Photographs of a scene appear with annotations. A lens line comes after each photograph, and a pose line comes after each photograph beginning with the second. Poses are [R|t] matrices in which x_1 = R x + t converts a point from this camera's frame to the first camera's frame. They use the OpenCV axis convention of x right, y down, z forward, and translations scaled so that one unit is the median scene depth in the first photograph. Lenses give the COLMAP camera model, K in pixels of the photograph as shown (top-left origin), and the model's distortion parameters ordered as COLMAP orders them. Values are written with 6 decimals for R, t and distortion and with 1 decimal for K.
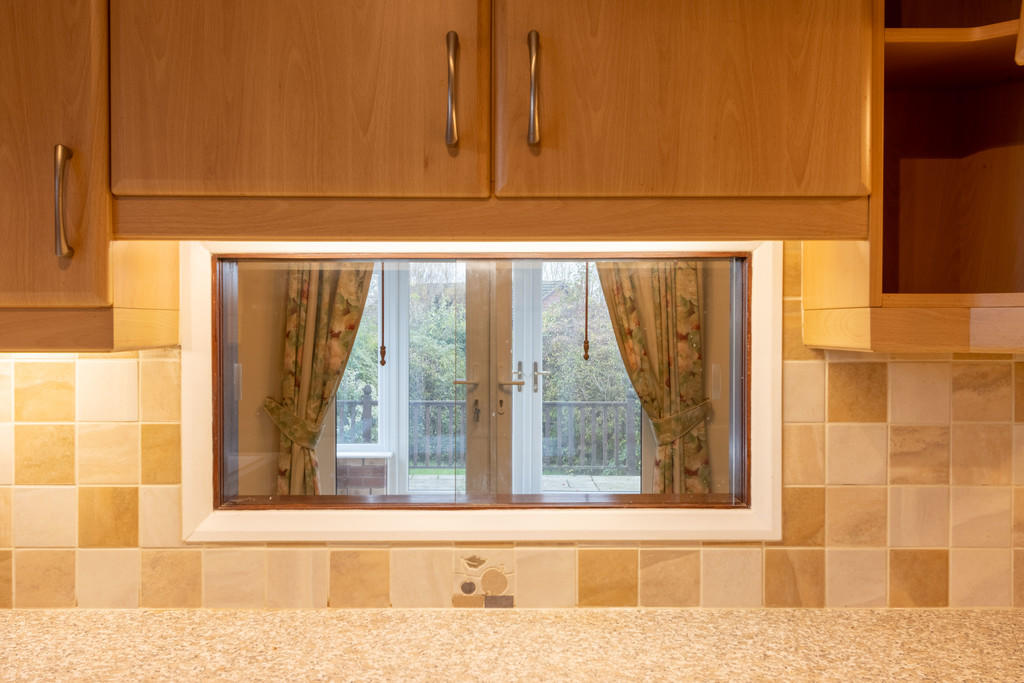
lens RADIAL K [[1014.8, 0, 499.7], [0, 1014.8, 342.9], [0, 0, 1]] dist [0.019903, -0.005720]
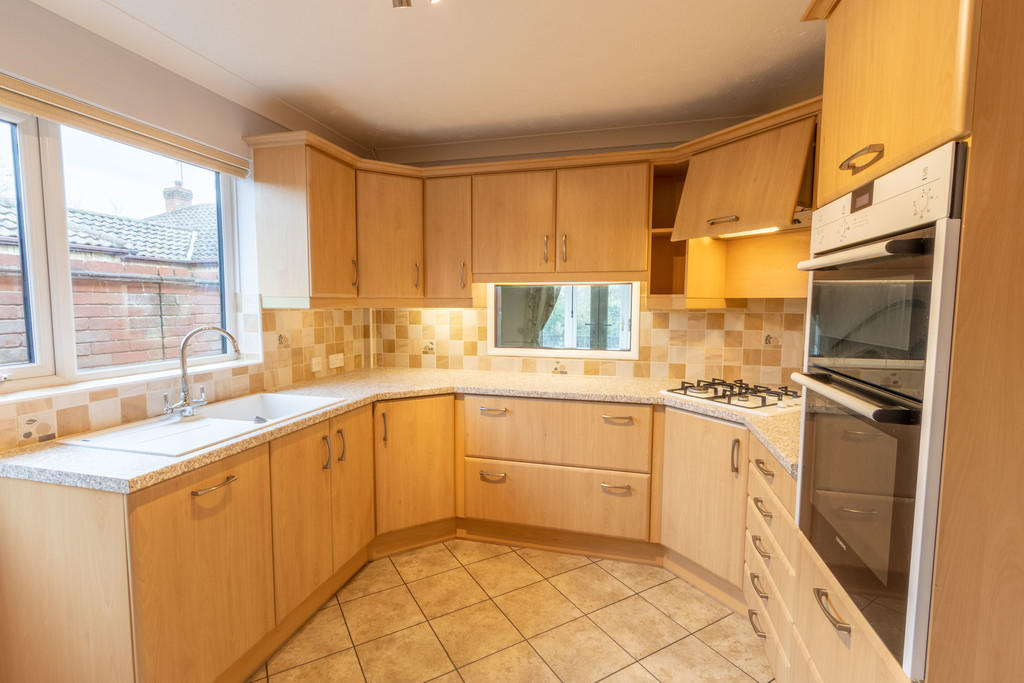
lens RADIAL K [[471.6, 0, 505.0], [0, 471.6, 344.0], [0, 0, 1]] dist [0.010316, -0.000786]
pose [[0.961783, 0.026578, -0.272521, 0.277045], [-0.008597, 0.997718, 0.066964, 0.023361], [0.273679, -0.062062, 0.959817, -0.810298]]
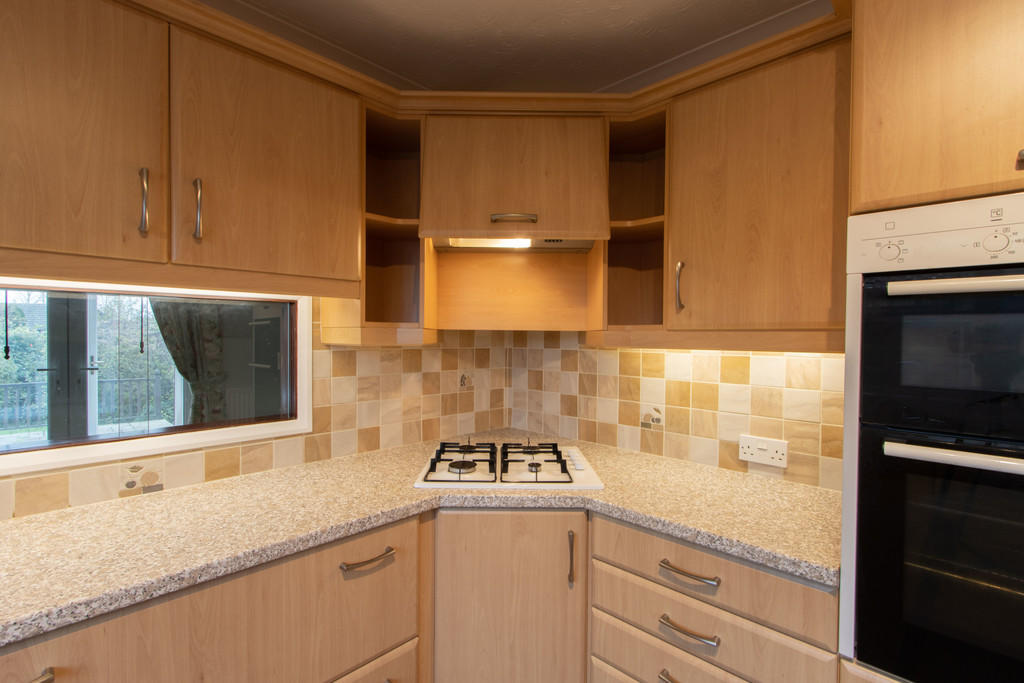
lens RADIAL K [[471.6, 0, 505.0], [0, 471.6, 344.0], [0, 0, 1]] dist [0.010316, -0.000786]
pose [[0.709363, -0.007284, 0.704805, -0.148060], [0.006044, 0.999973, 0.004252, 0.001567], [-0.704817, 0.001244, 0.709388, -0.024725]]
